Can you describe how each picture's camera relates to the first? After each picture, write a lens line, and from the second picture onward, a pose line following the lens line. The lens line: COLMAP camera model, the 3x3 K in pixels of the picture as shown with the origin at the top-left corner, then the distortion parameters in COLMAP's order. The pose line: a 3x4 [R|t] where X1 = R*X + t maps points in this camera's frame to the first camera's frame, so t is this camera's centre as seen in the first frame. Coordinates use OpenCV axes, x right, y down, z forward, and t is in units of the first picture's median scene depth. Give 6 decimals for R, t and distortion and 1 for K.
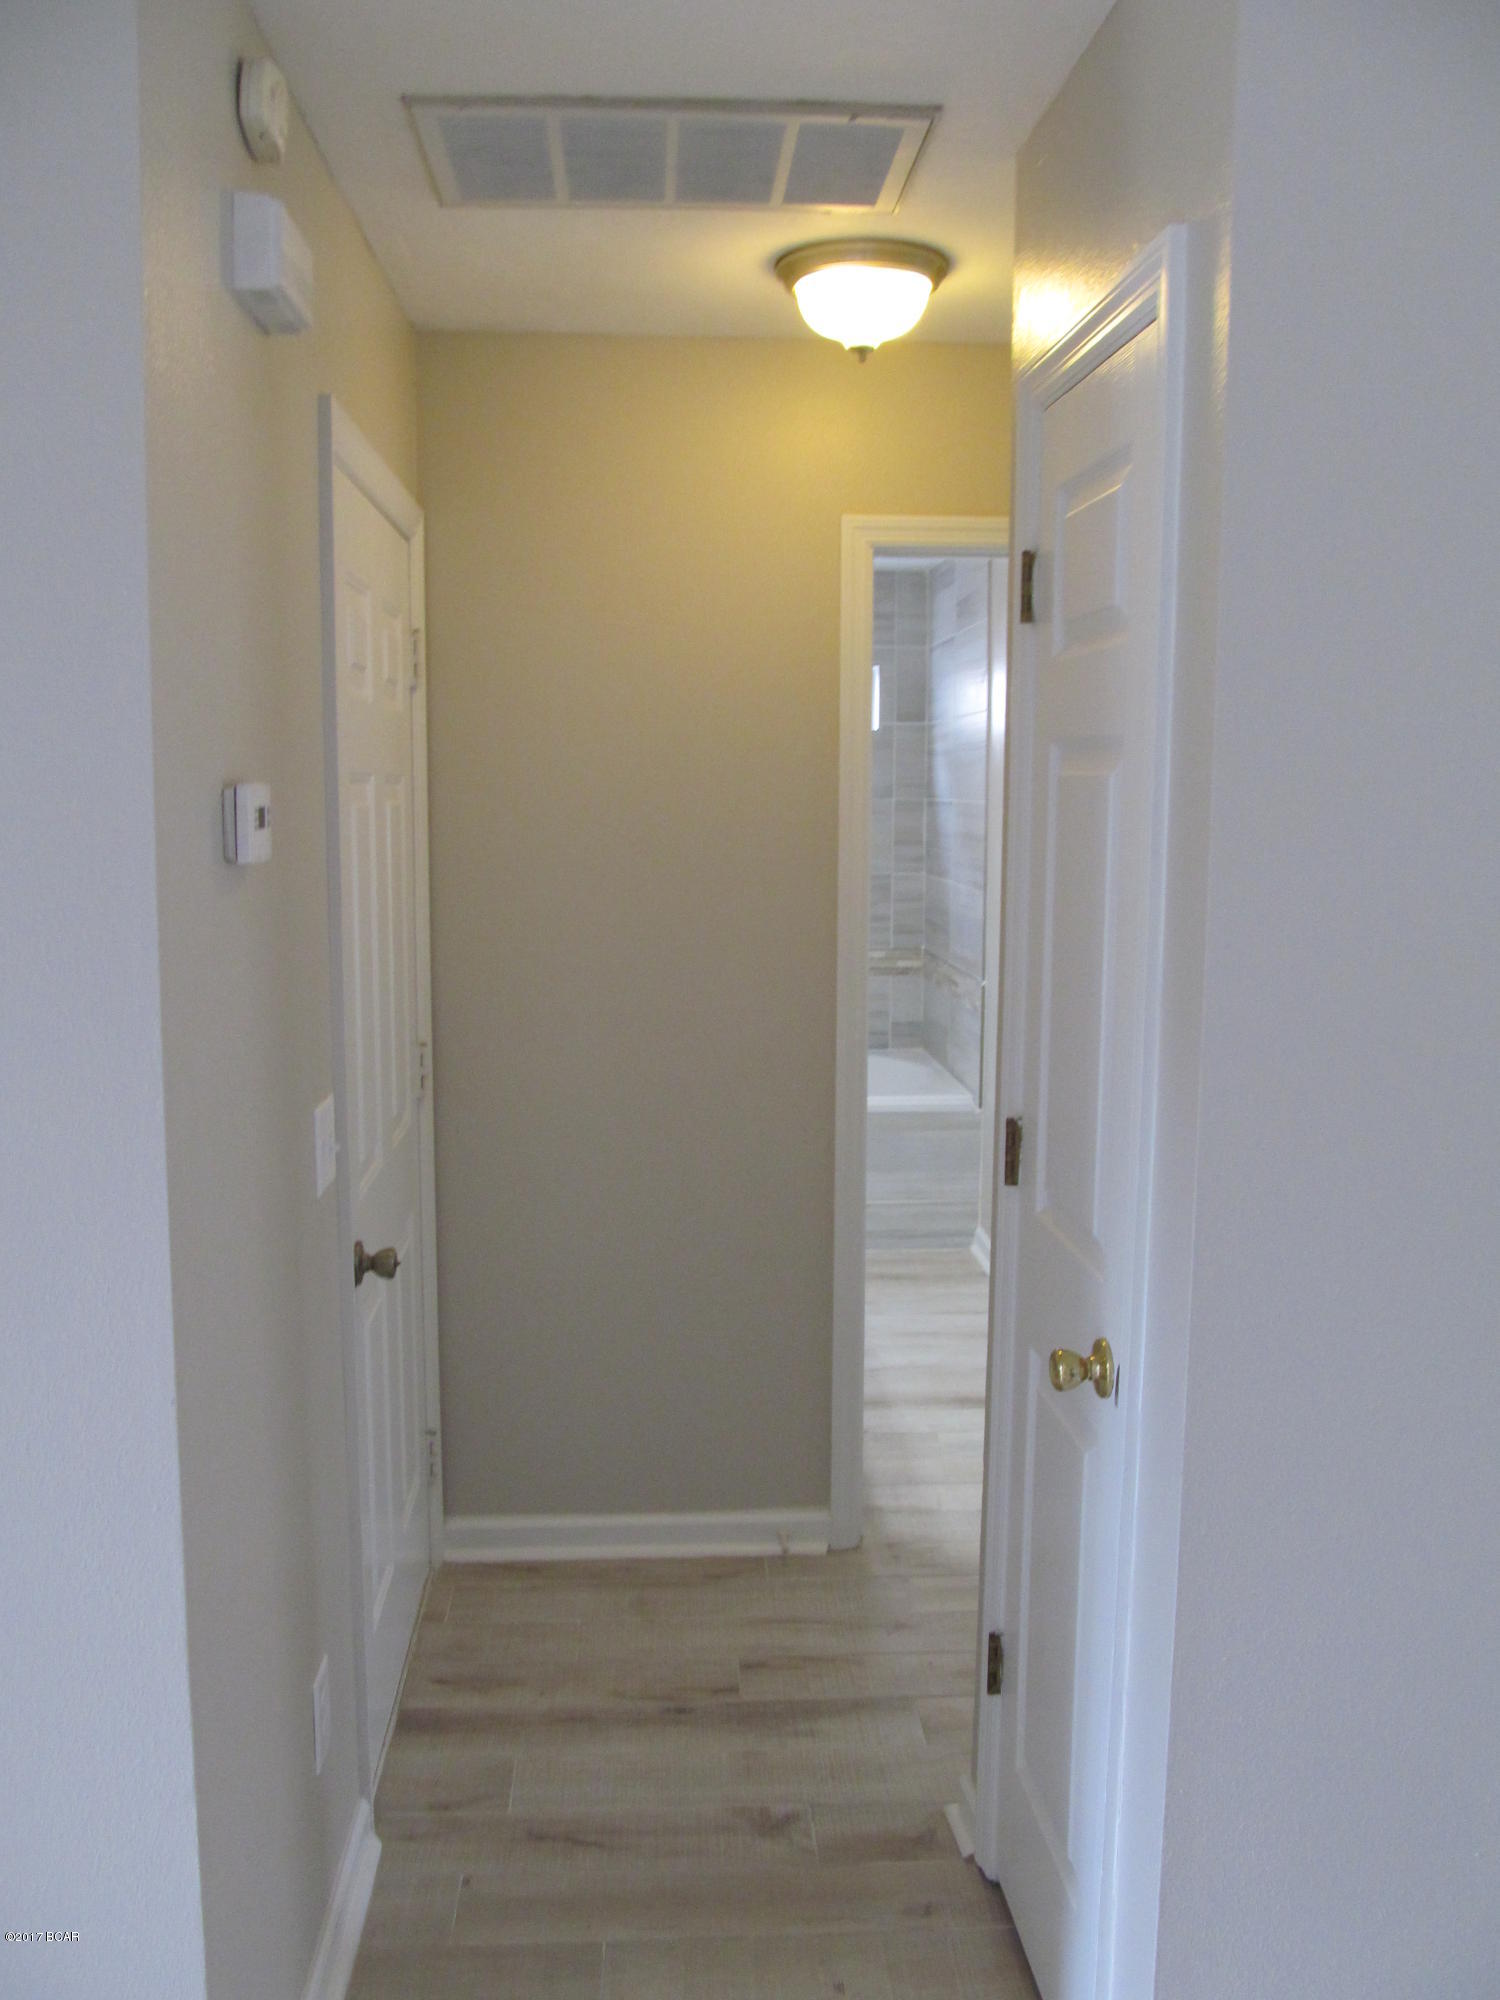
lens RADIAL K [[1660.7, 0, 739.8], [0, 1660.7, 1001.8], [0, 0, 1]] dist [-0.064857, 0.027181]
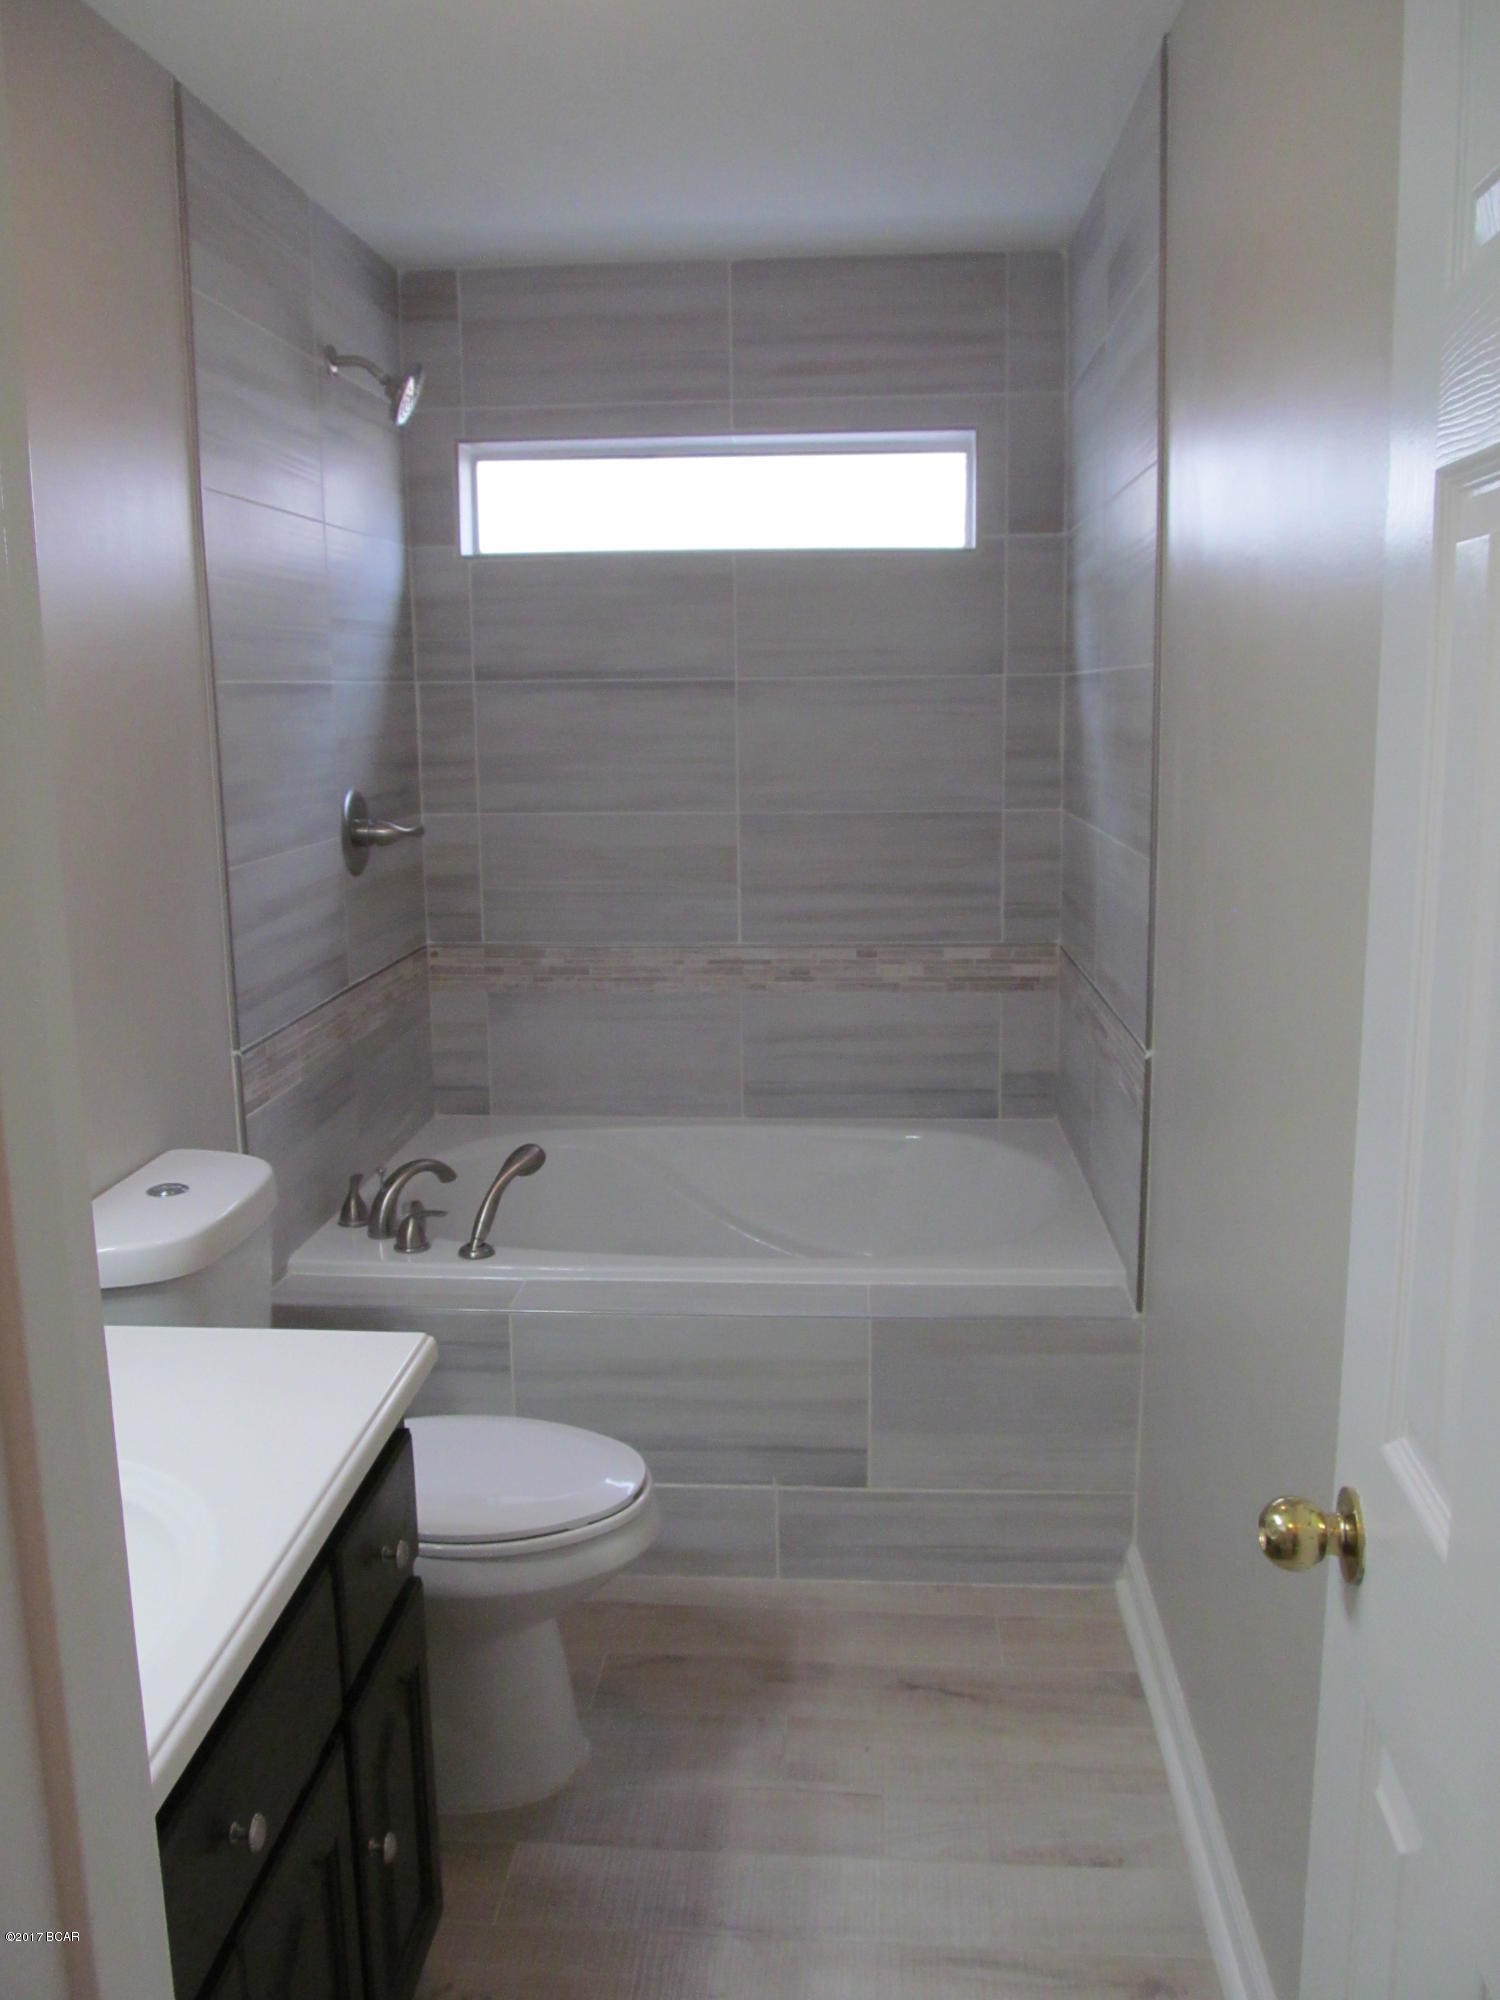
lens RADIAL K [[1660.7, 0, 756.5], [0, 1660.7, 990.6], [0, 0, 1]] dist [-0.064857, 0.027181]
pose [[0.992533, 0.008025, -0.121712, 0.079777], [-0.002599, 0.998998, 0.044674, -0.042353], [0.121948, -0.044024, 0.991560, 0.446217]]
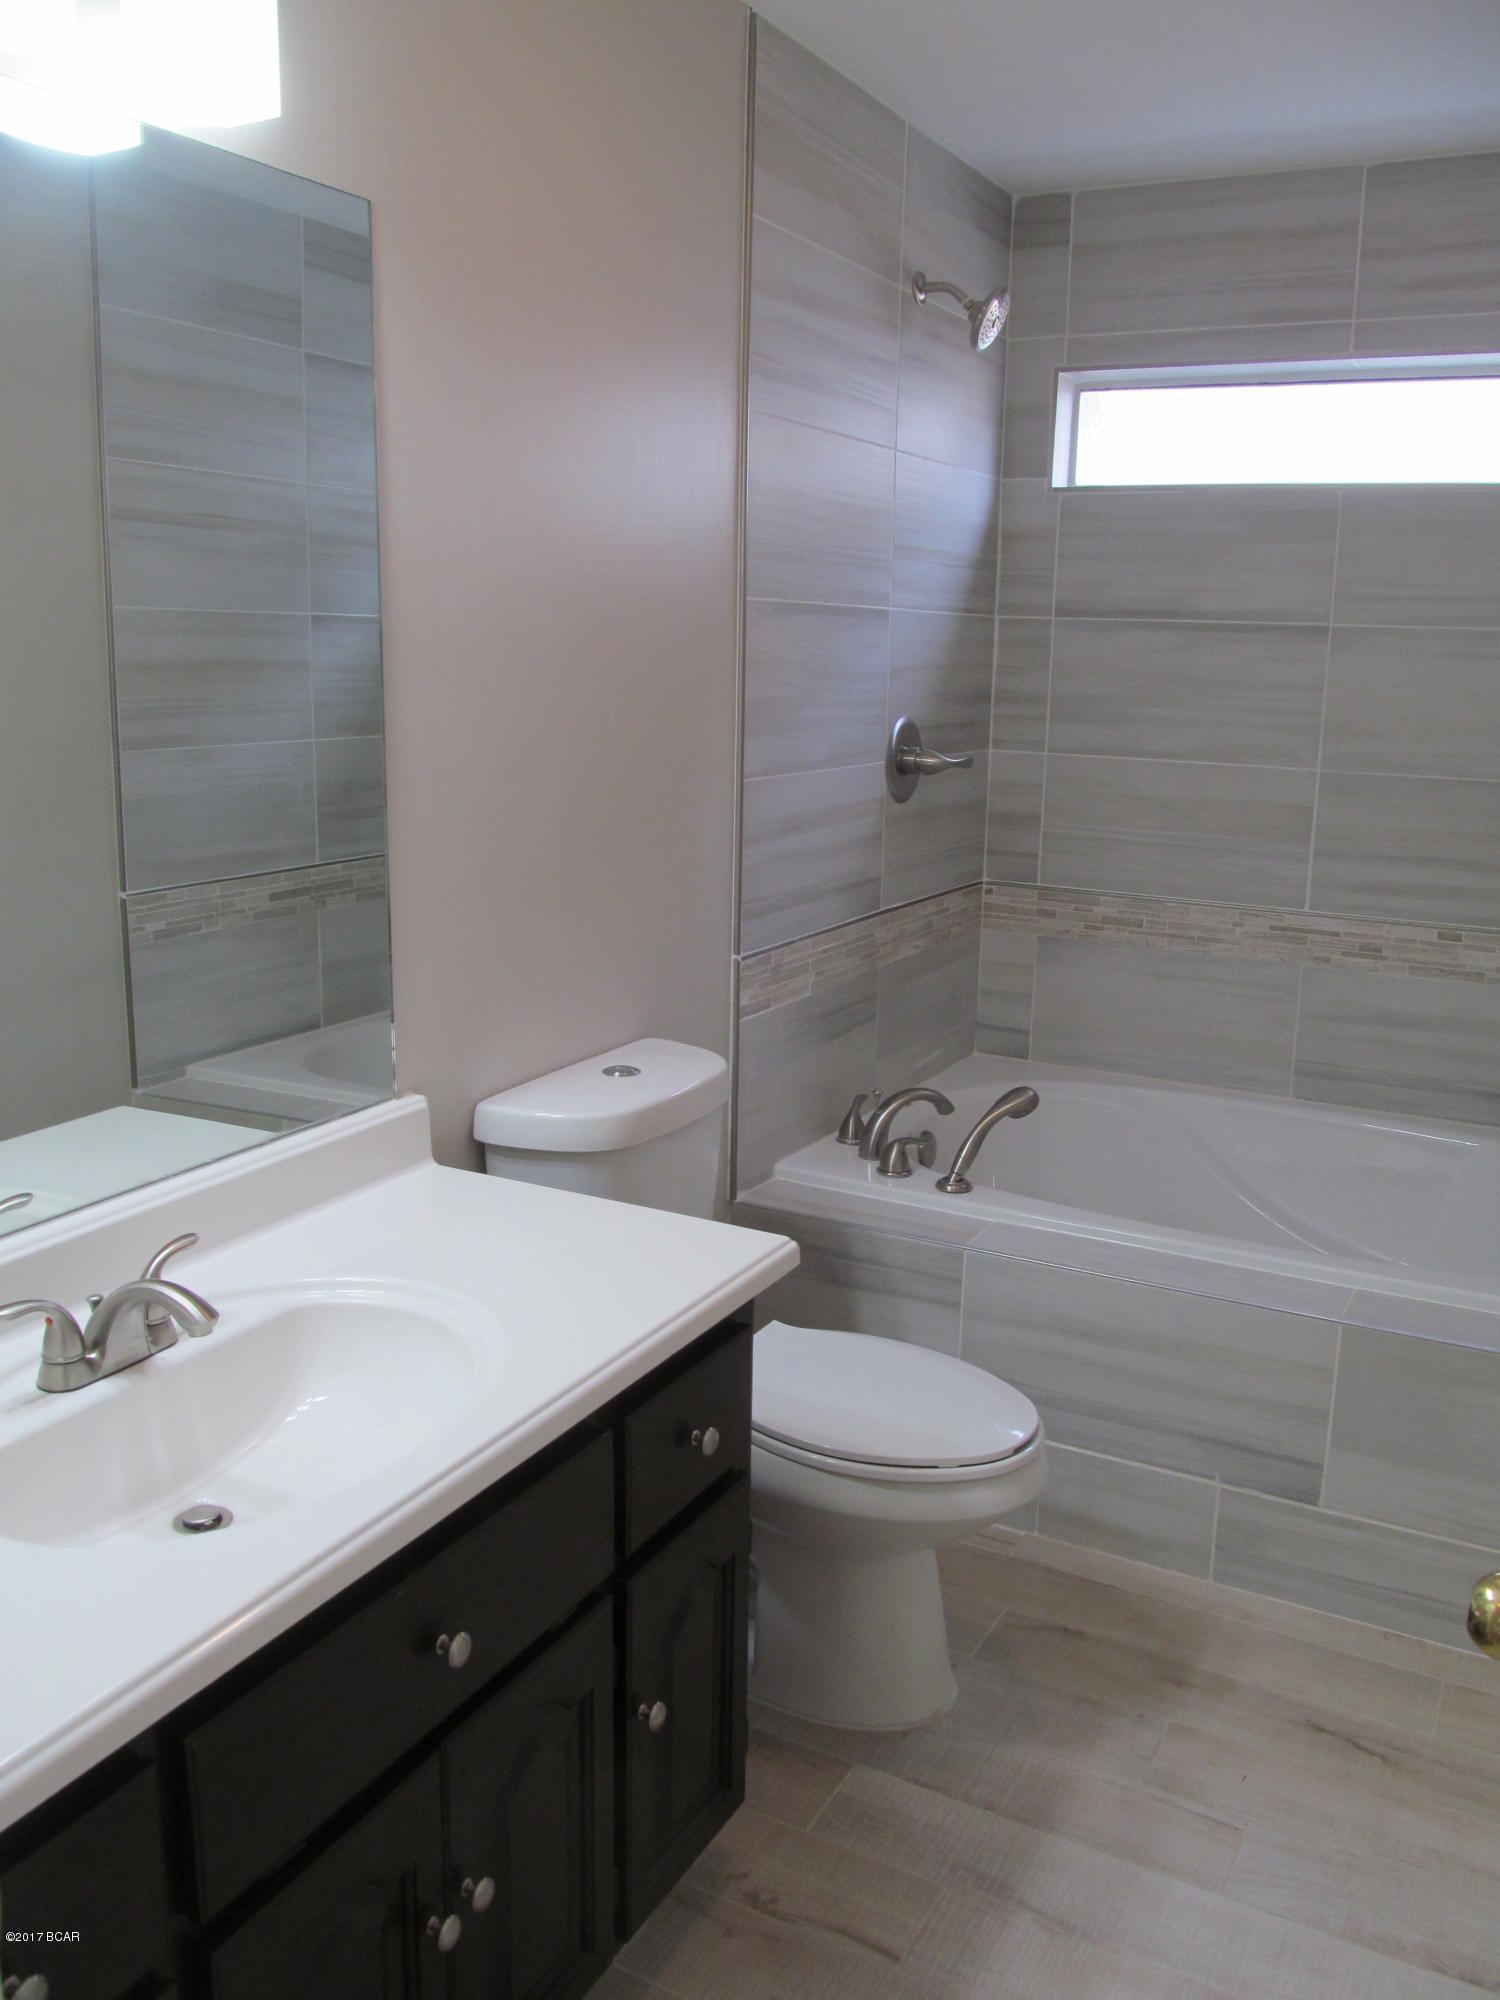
lens RADIAL K [[1660.7, 0, 751.2], [0, 1660.7, 991.6], [0, 0, 1]] dist [-0.064857, 0.027181]
pose [[0.854350, 0.124838, -0.504481, 0.122530], [-0.092154, 0.991728, 0.089347, -0.038170], [0.511462, -0.029843, 0.858788, 0.468963]]
